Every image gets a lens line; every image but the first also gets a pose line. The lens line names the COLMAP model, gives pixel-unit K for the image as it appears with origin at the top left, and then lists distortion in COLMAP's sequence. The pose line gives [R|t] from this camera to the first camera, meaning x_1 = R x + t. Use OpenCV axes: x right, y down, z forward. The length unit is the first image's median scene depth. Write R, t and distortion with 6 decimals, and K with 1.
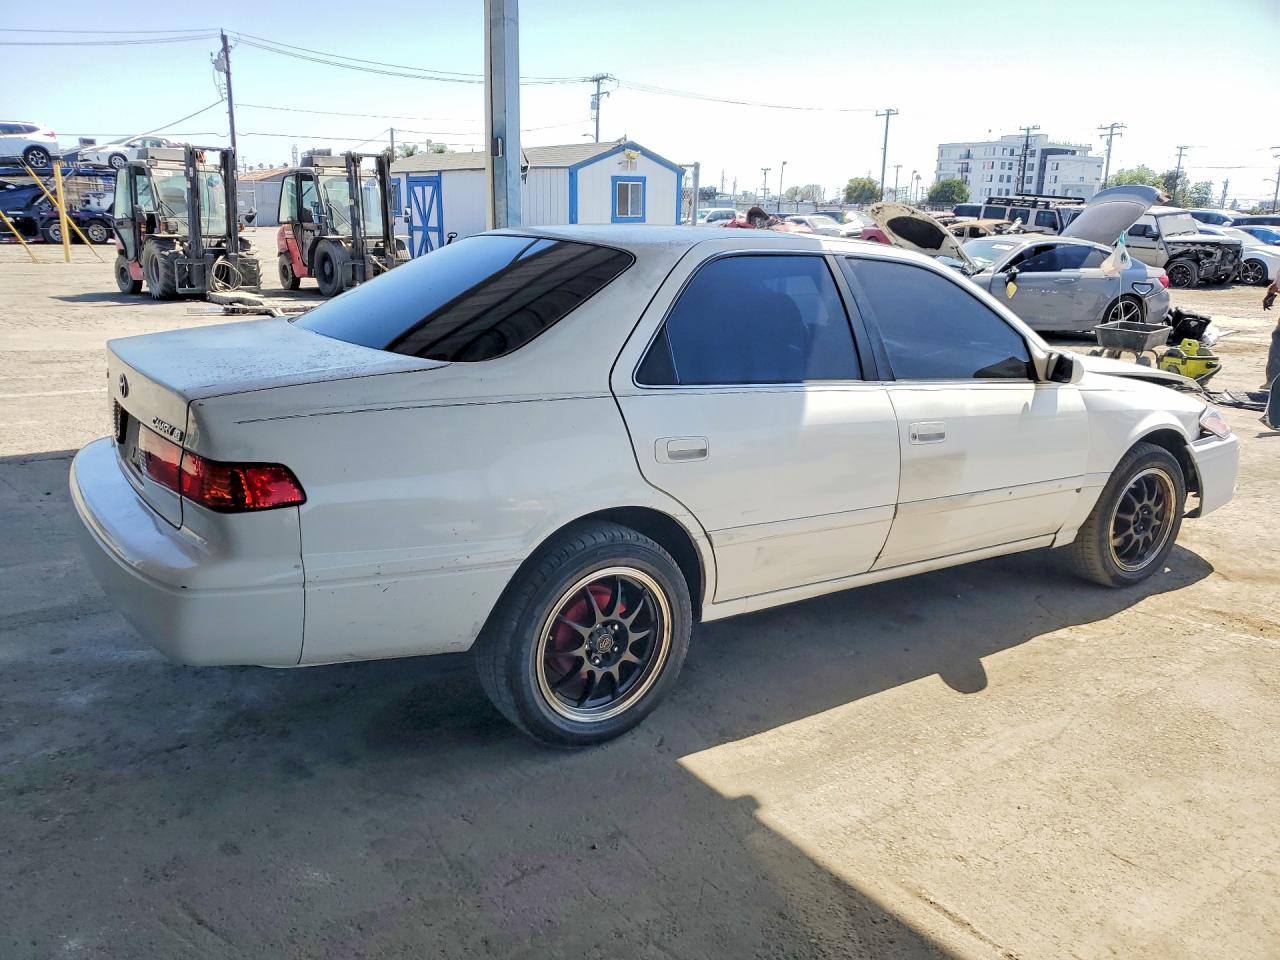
lens RADIAL K [[1010.2, 0, 633.2], [0, 1010.2, 484.3], [0, 0, 1]] dist [-0.014565, 0.043660]
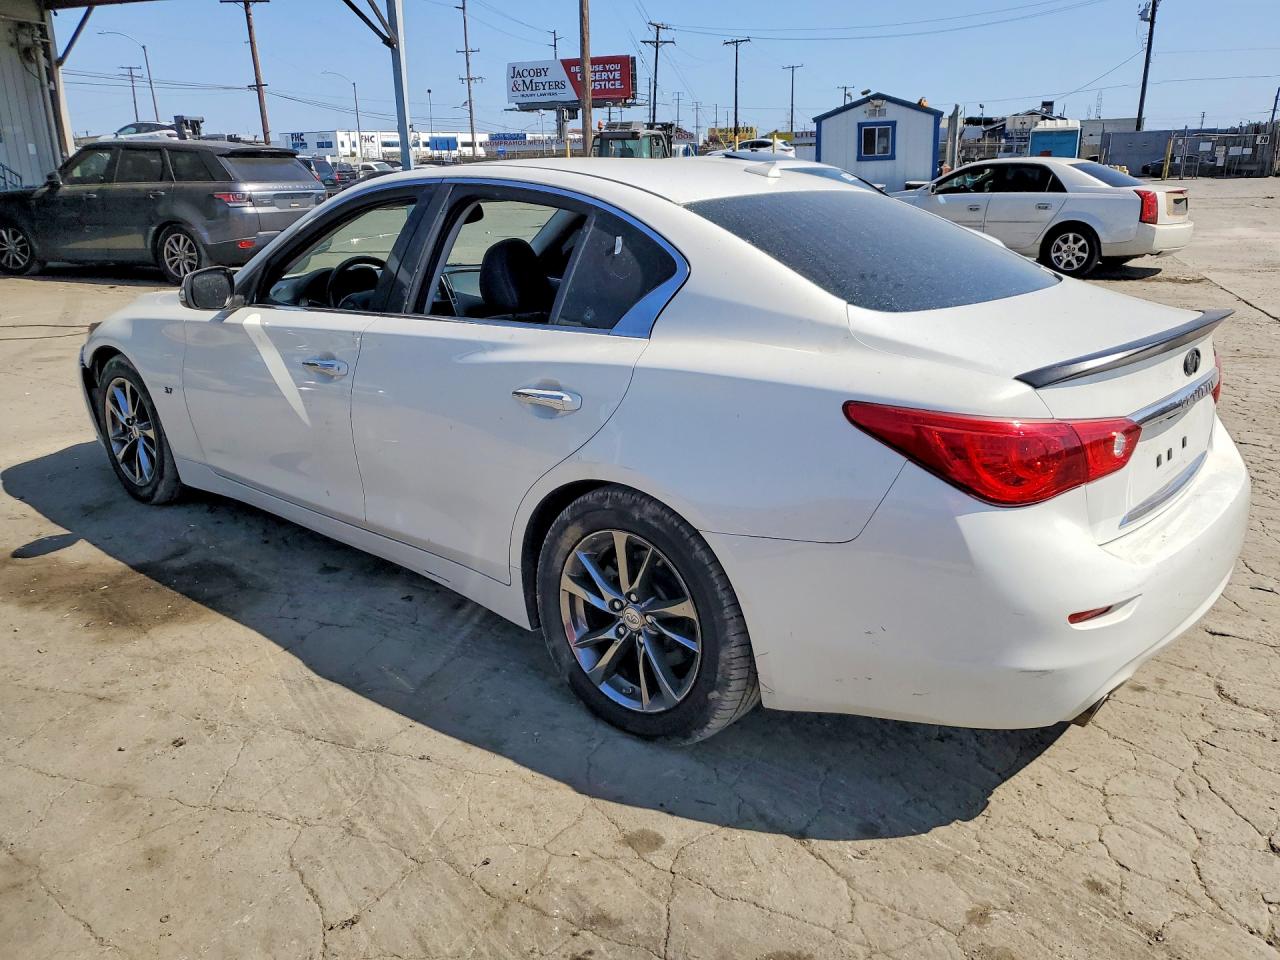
lens RADIAL K [[1010.2, 0, 641.0], [0, 1010.2, 492.4], [0, 0, 1]] dist [-0.014565, 0.043660]
pose [[0.563165, 0.220991, -0.796246, 0.672770], [-0.183263, 0.972983, 0.140426, 0.000295], [0.805767, 0.066839, 0.588449, 0.087704]]
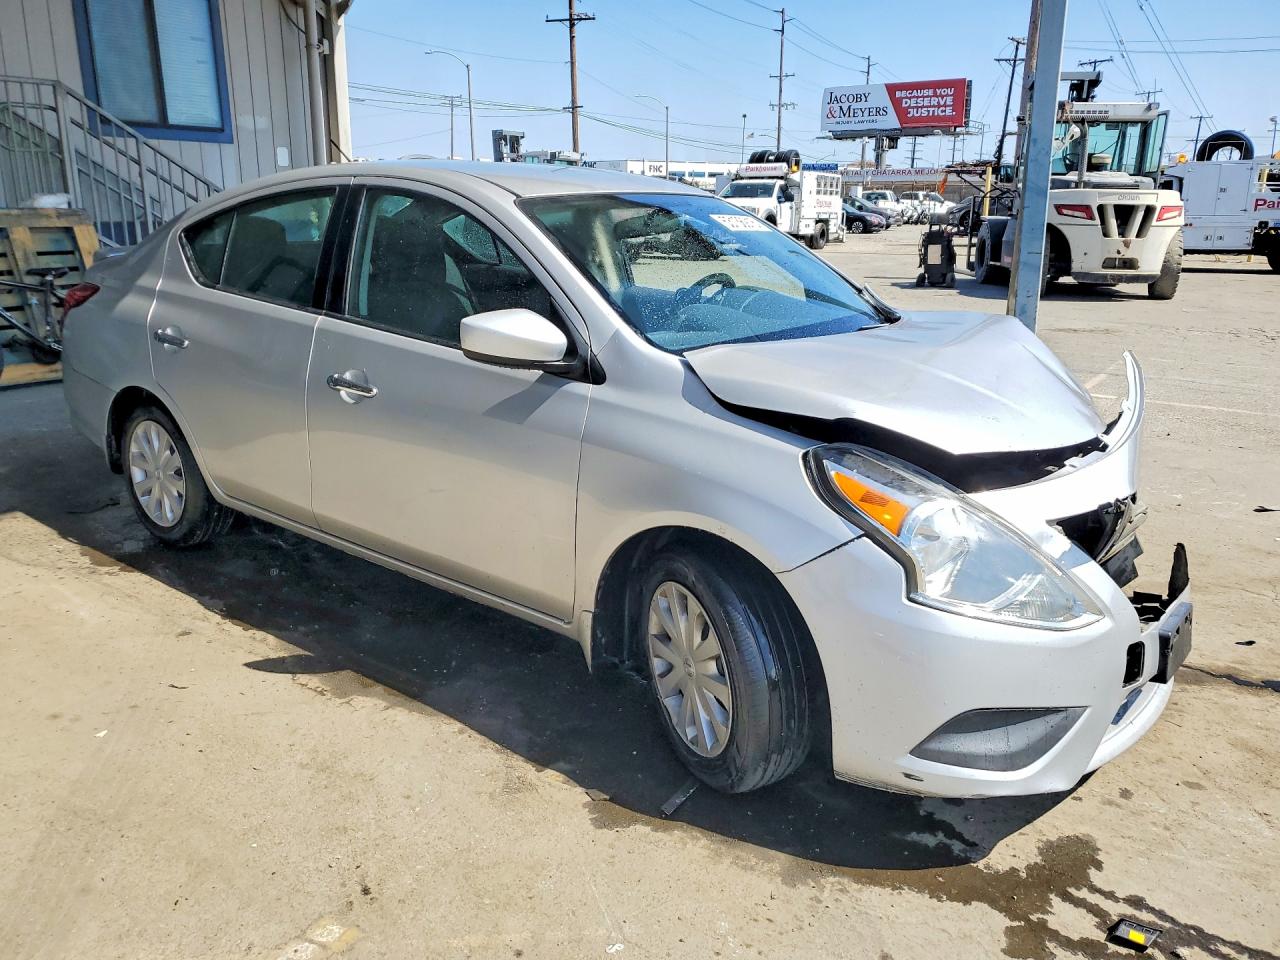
lens RADIAL K [[1010.2, 0, 631.5], [0, 1010.2, 479.3], [0, 0, 1]] dist [-0.014565, 0.043660]
pose [[0.325149, 0.230491, -0.917144, 0.230626], [-0.241800, 0.957866, 0.155001, -0.030862], [0.914227, 0.171367, 0.367181, 0.151177]]
